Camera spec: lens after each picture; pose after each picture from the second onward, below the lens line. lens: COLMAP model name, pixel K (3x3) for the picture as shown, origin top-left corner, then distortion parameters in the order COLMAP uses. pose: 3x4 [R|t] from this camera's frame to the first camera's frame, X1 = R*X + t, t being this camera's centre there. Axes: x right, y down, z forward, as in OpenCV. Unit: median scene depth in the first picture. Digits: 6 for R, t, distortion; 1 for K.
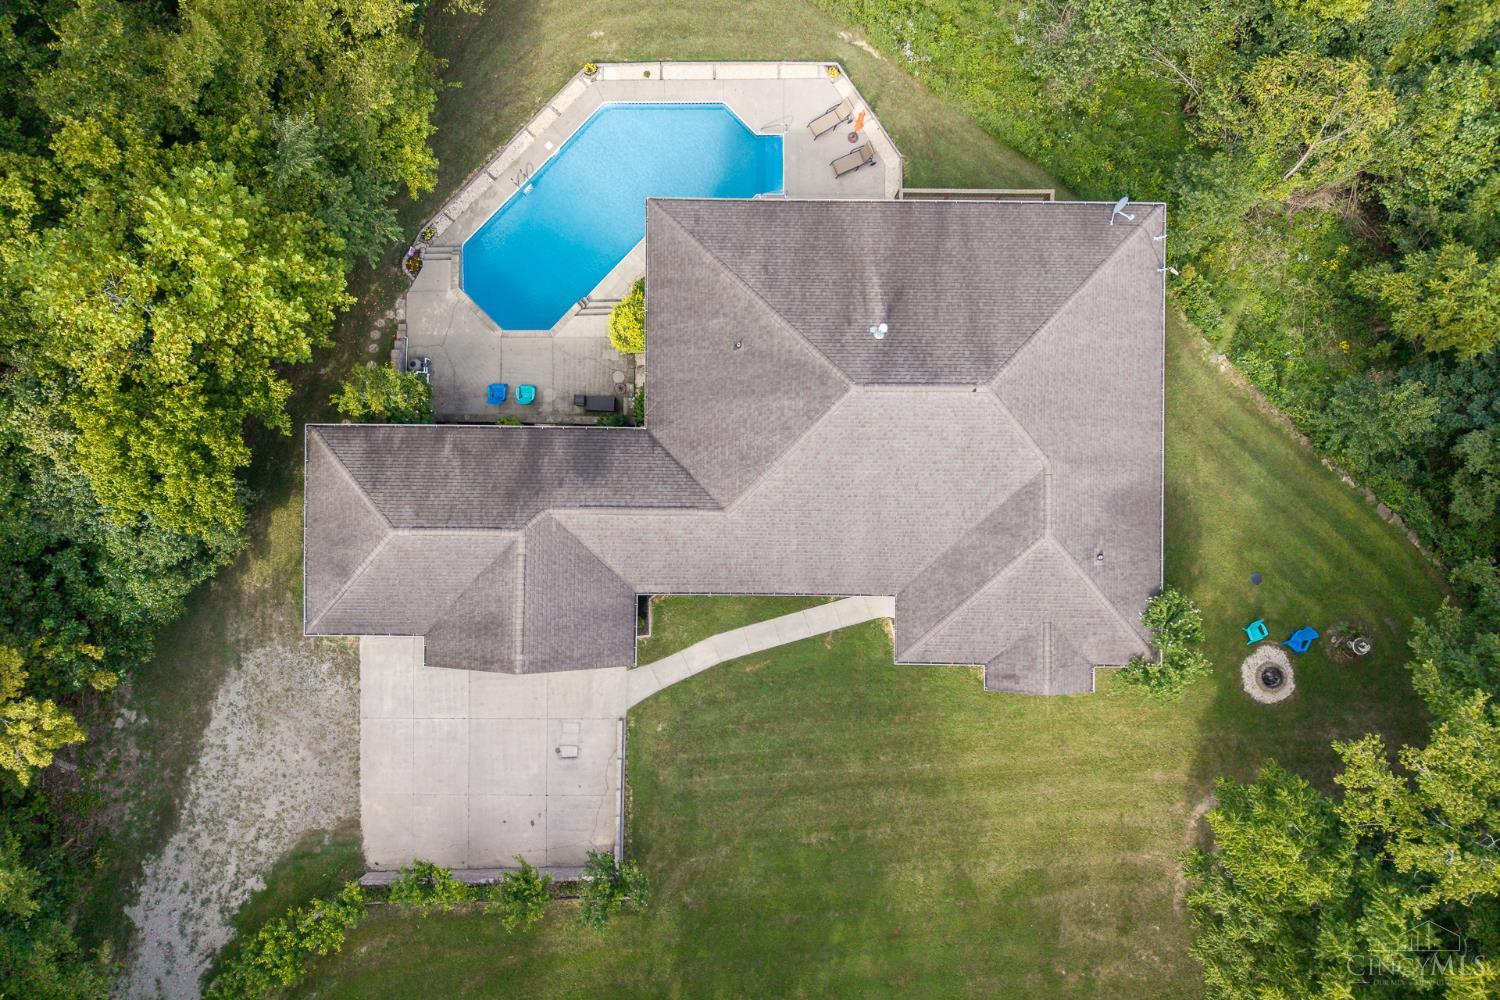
lens RADIAL K [[1037.8, 0, 753.2], [0, 1037.8, 502.9], [0, 0, 1]] dist [-0.000529, -0.000535]
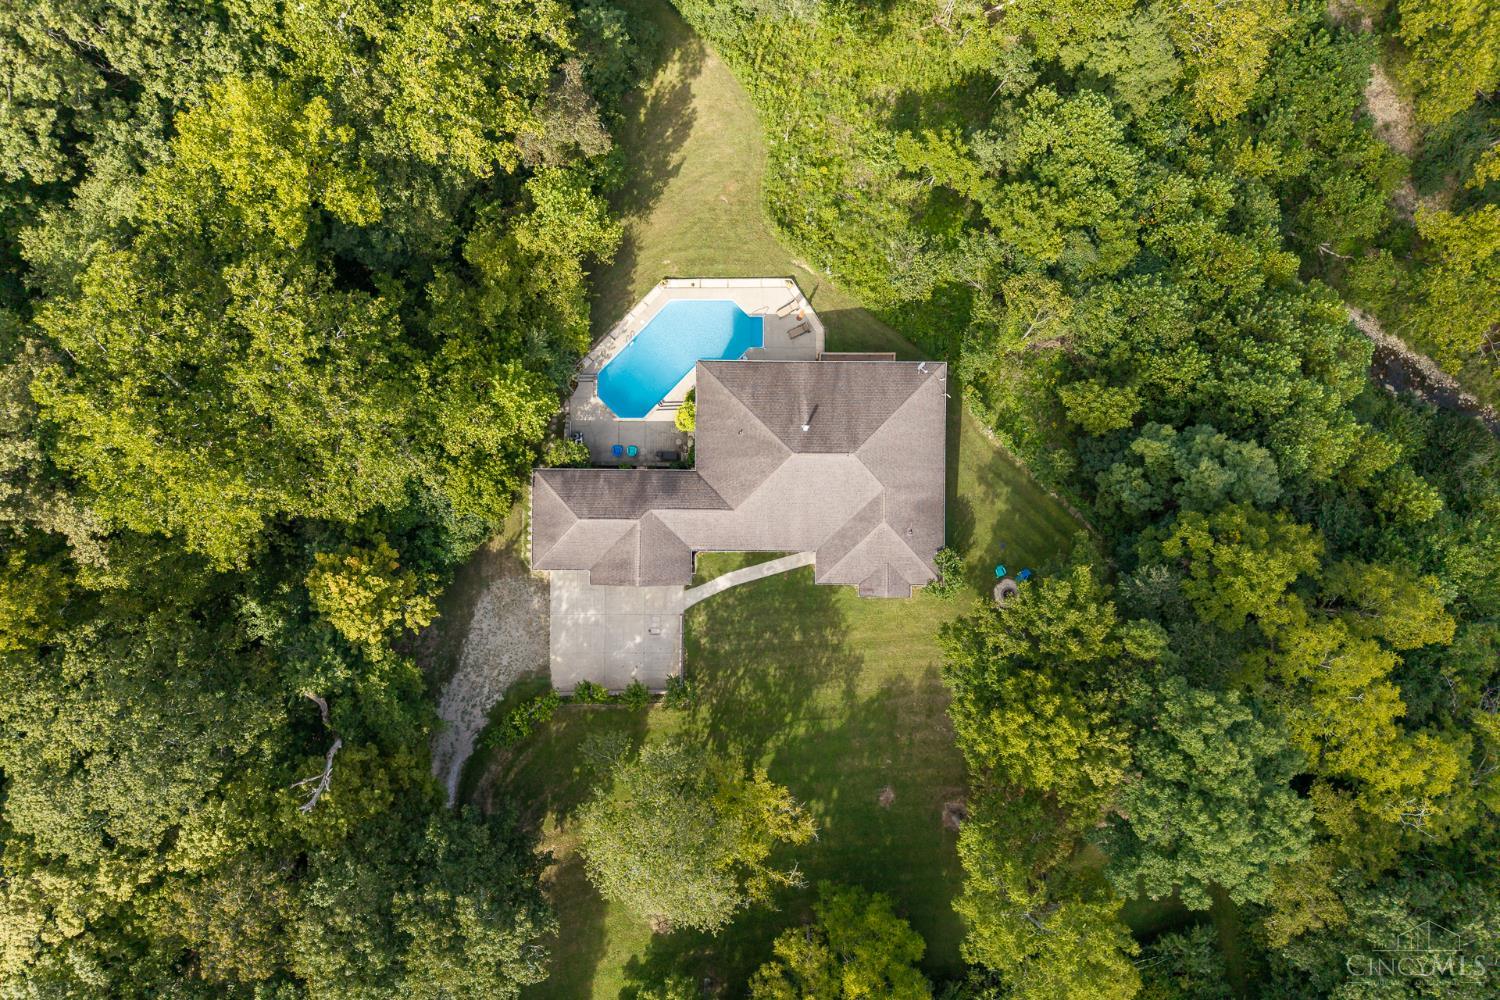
lens RADIAL K [[1037.8, 0, 747.8], [0, 1037.8, 496.9], [0, 0, 1]] dist [-0.000529, -0.000535]
pose [[0.999993, 0.000543, -0.003630, 0.008015], [-0.000558, 0.999992, -0.003938, -0.010669], [0.003628, 0.003940, 0.999986, -1.020541]]
